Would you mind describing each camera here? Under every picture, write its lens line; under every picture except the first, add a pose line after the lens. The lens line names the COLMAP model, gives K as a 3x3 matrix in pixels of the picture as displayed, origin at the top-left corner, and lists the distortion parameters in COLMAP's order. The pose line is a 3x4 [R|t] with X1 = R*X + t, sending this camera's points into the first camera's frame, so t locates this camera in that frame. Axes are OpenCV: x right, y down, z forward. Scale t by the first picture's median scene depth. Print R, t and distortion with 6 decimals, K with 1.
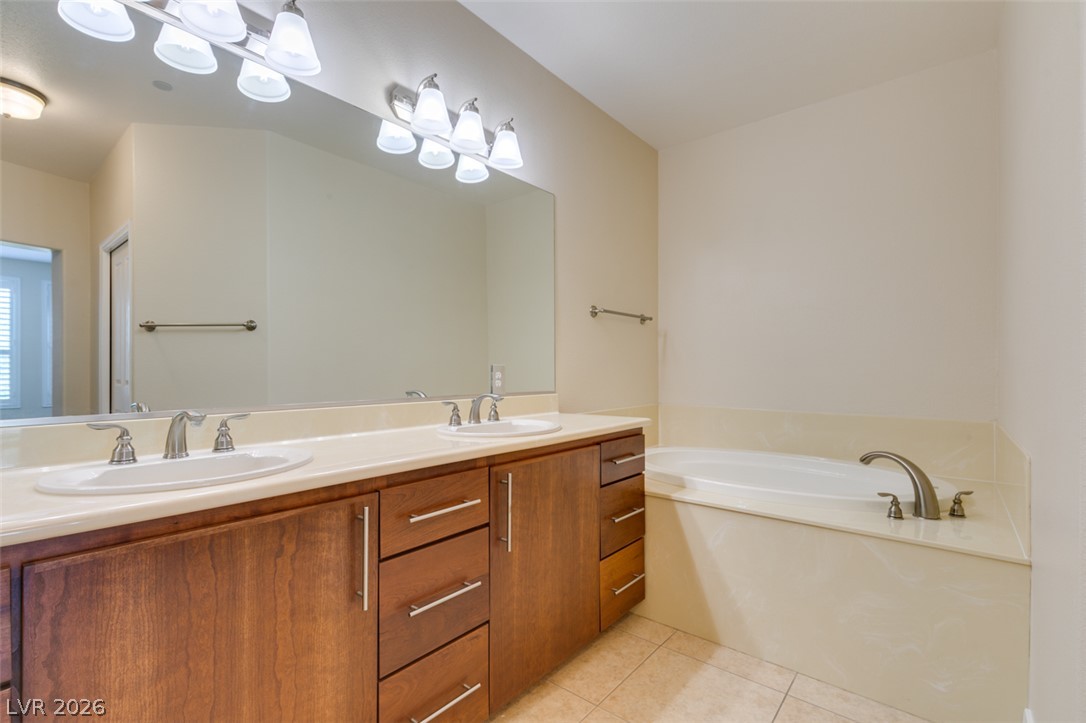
lens RADIAL K [[472.7, 0, 542.8], [0, 472.7, 365.9], [0, 0, 1]] dist [-0.018521, 0.000235]
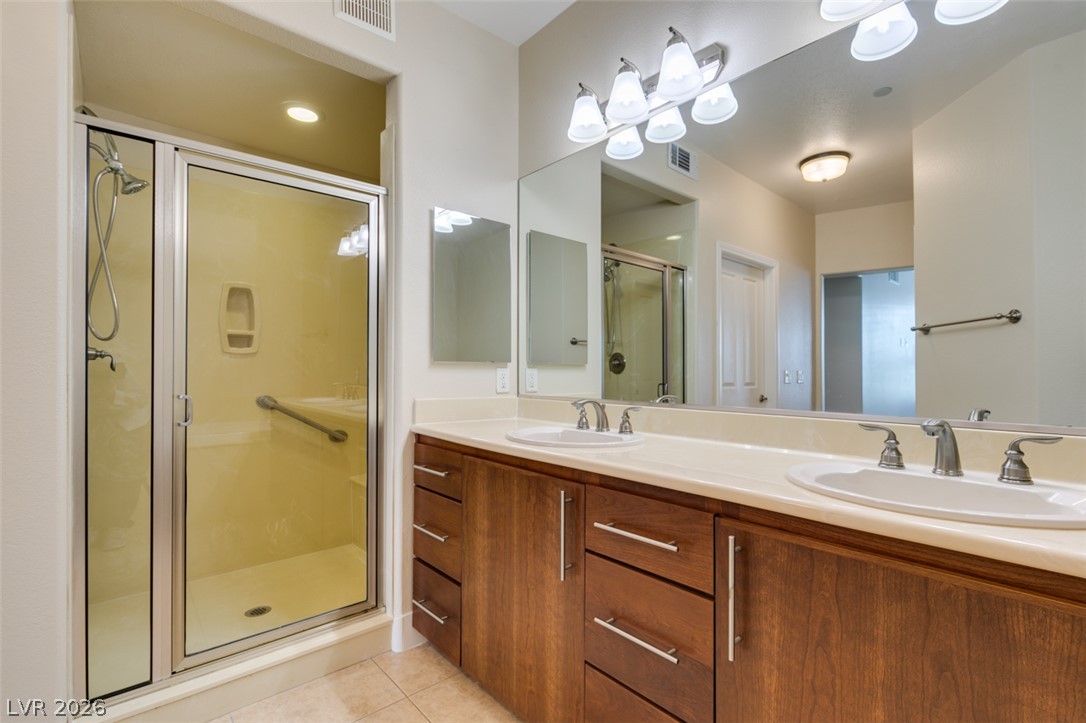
lens RADIAL K [[472.7, 0, 543.9], [0, 472.7, 368.1], [0, 0, 1]] dist [-0.018521, 0.000235]
pose [[-0.135809, -0.009087, -0.990693, 0.638126], [0.003471, 0.999947, -0.009647, 0.009334], [0.990729, -0.004749, -0.135771, 0.915754]]
